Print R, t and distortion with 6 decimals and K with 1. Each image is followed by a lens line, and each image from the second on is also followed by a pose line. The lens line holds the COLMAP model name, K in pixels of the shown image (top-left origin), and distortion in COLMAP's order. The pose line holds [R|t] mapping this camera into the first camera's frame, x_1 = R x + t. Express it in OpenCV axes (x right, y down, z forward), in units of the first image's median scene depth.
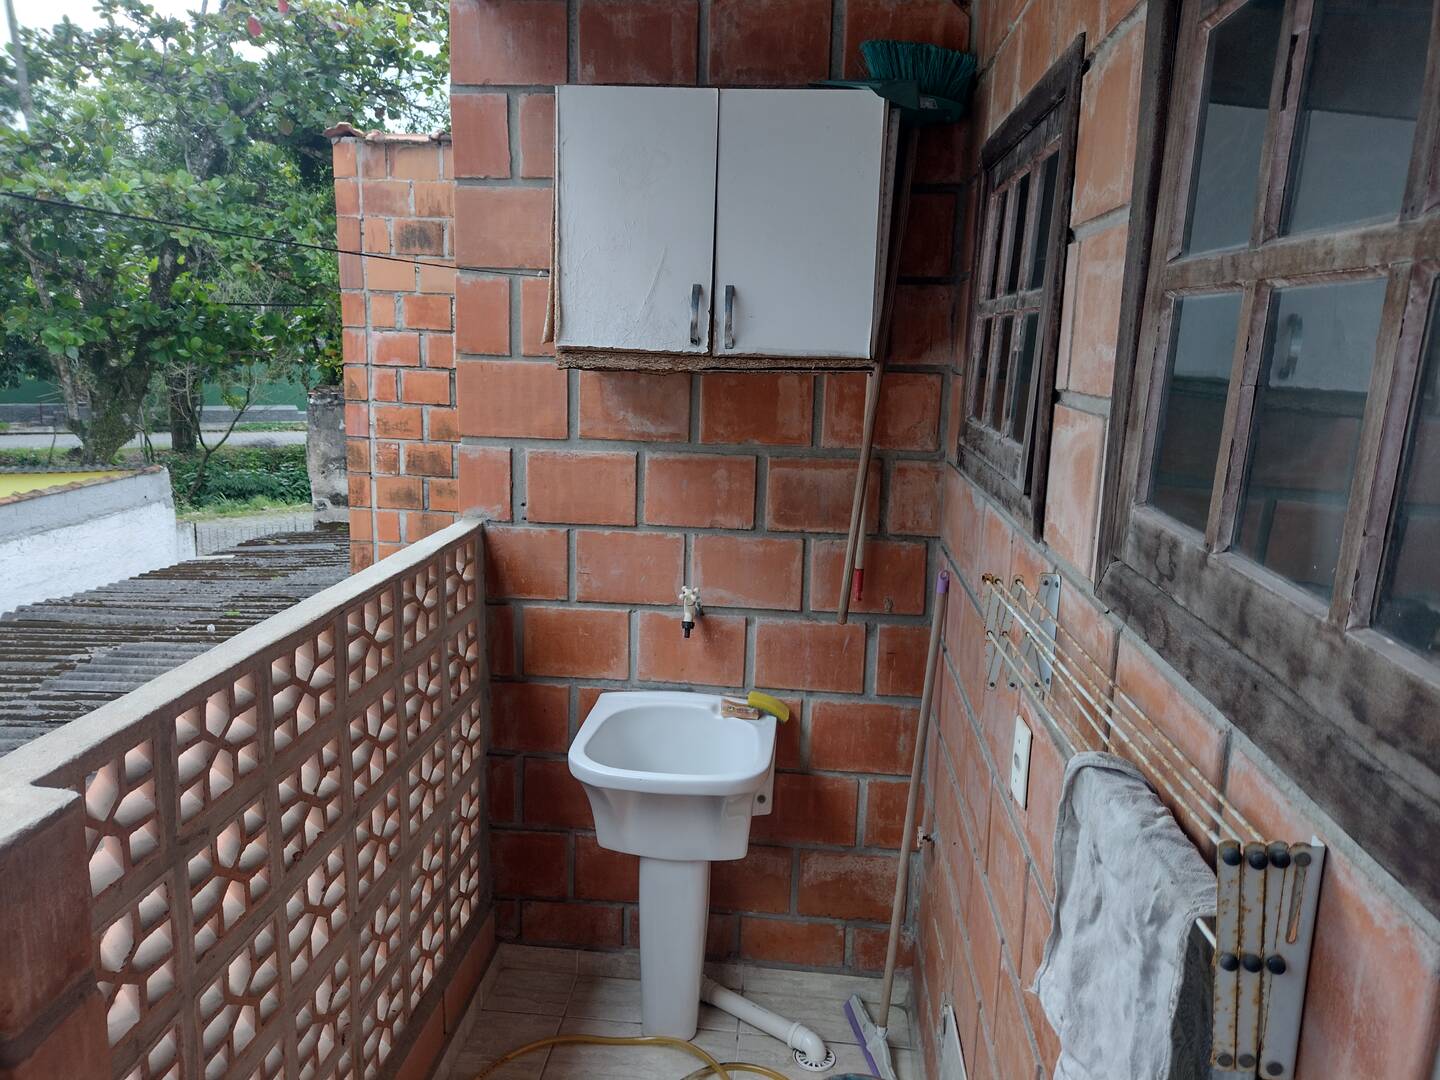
lens RADIAL K [[1092.5, 0, 705.7], [0, 1092.5, 549.3], [0, 0, 1]] dist [0.064135, -0.092563]
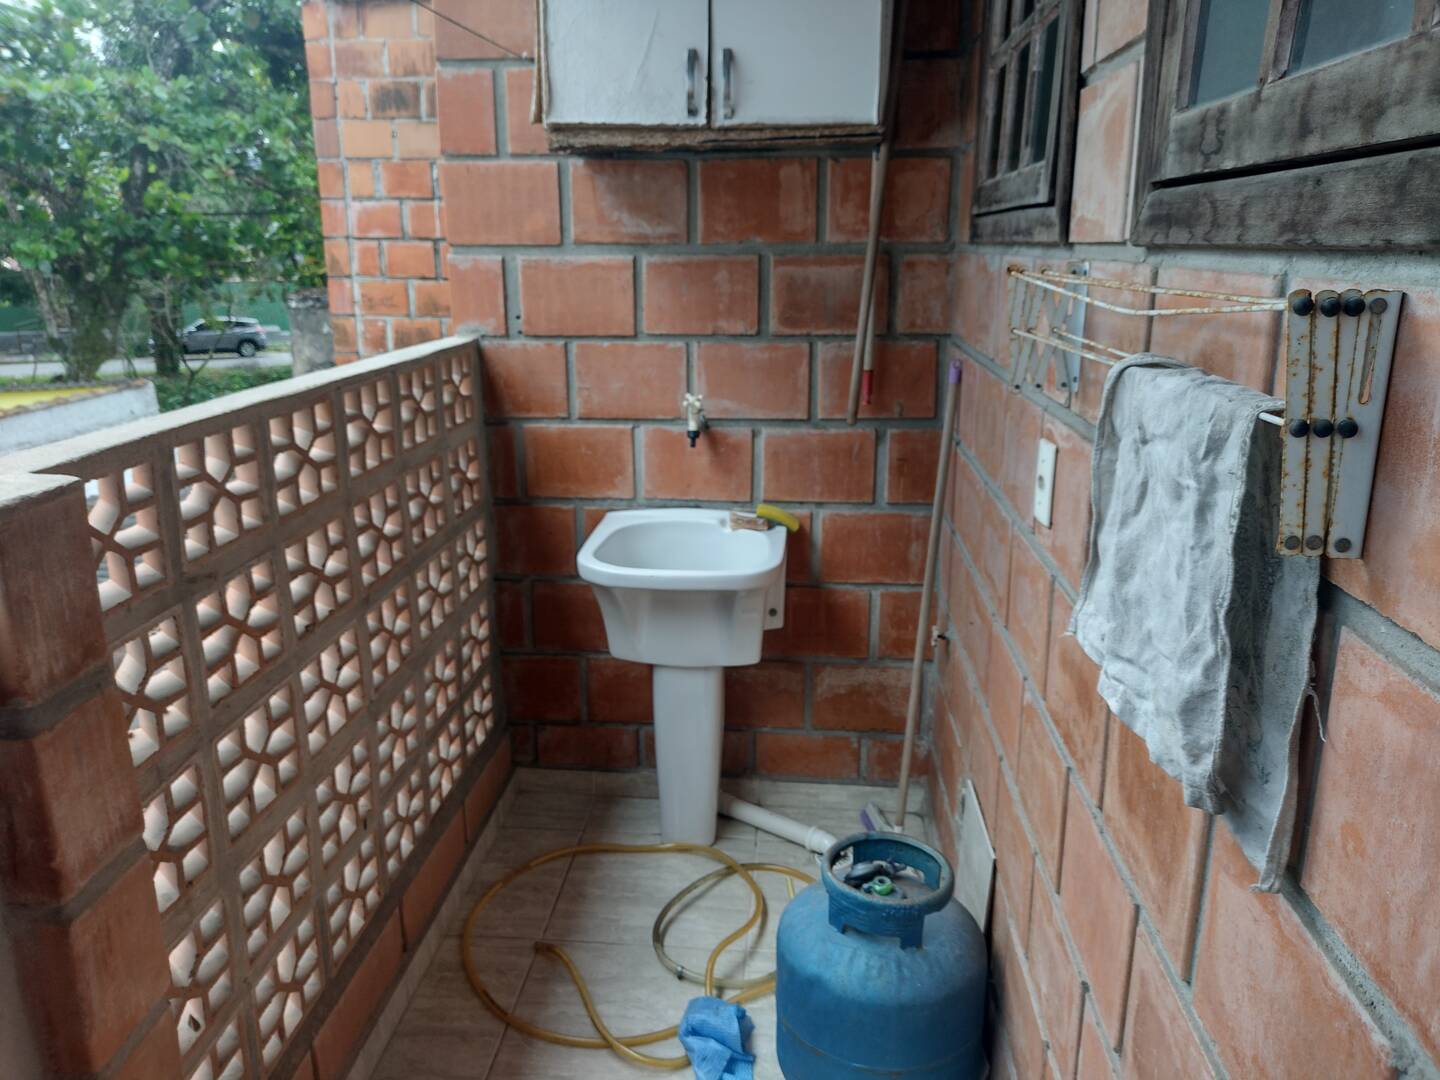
lens RADIAL K [[1092.5, 0, 699.8], [0, 1092.5, 604.6], [0, 0, 1]] dist [0.064135, -0.092563]
pose [[0.999469, -0.032516, -0.001983, -0.013369], [0.032572, 0.996444, 0.077707, 0.143758], [-0.000551, -0.077731, 0.996974, 0.015510]]
